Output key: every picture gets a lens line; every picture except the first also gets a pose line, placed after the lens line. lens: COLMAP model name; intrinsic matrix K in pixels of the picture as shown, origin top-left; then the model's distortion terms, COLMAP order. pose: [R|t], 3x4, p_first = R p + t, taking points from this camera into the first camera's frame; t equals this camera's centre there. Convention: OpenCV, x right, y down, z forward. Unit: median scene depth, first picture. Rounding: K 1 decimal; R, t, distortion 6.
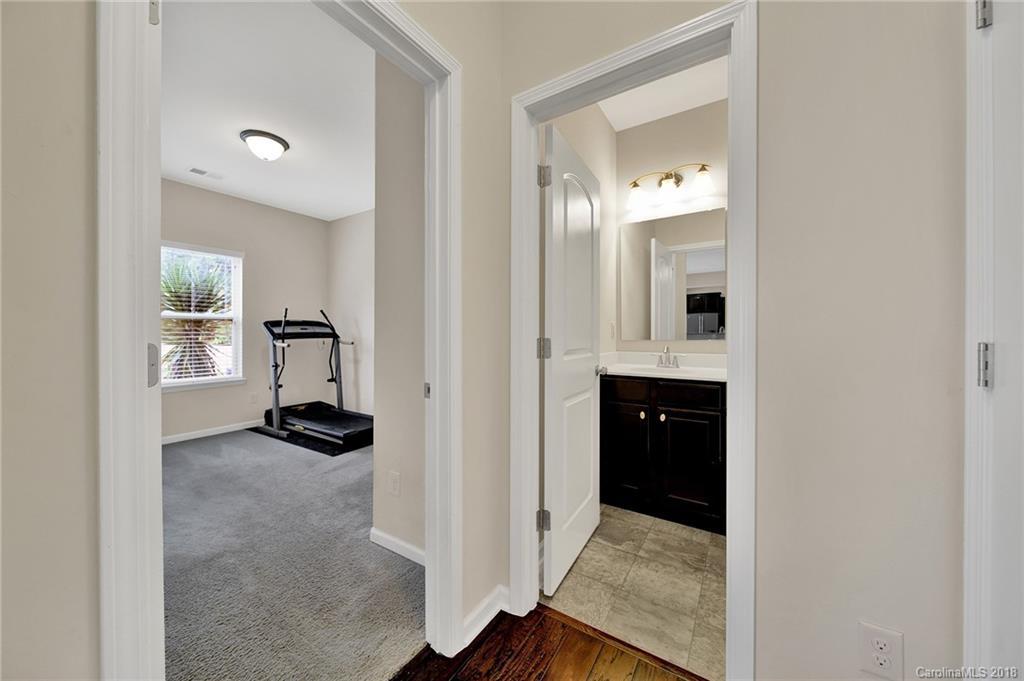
lens RADIAL K [[367.5, 0, 503.4], [0, 367.5, 335.9], [0, 0, 1]] dist [-0.001319, -0.000155]
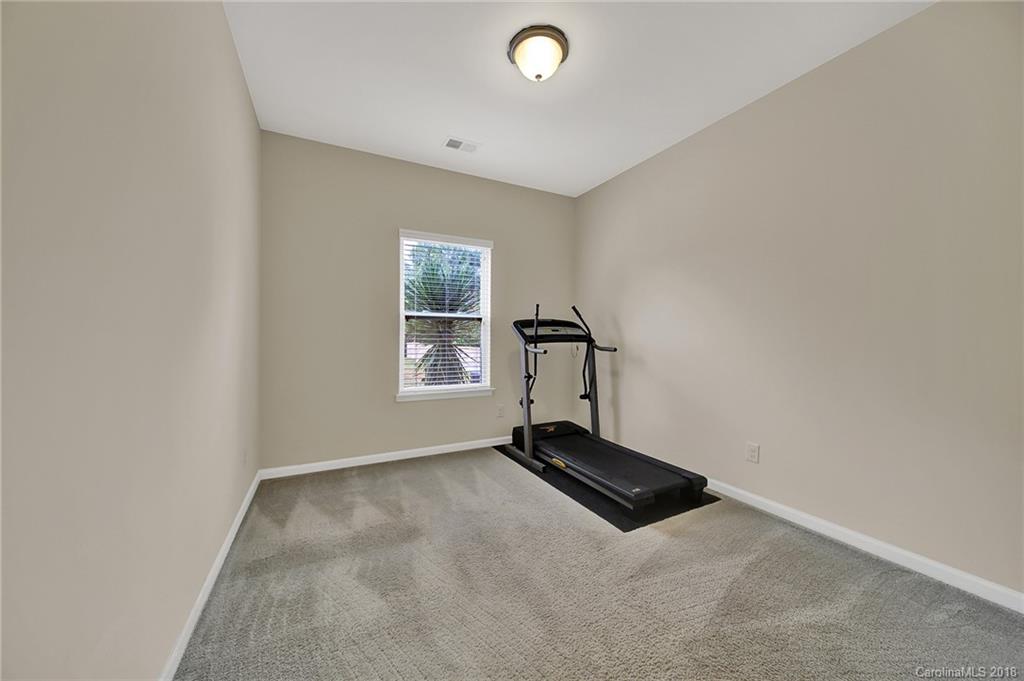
lens RADIAL K [[367.5, 0, 503.4], [0, 367.5, 335.9], [0, 0, 1]] dist [-0.001319, -0.000155]
pose [[0.868539, 0.004142, -0.495604, -0.267834], [-0.006818, 0.999970, -0.003591, -0.003266], [0.495574, 0.006498, 0.868541, 0.278559]]
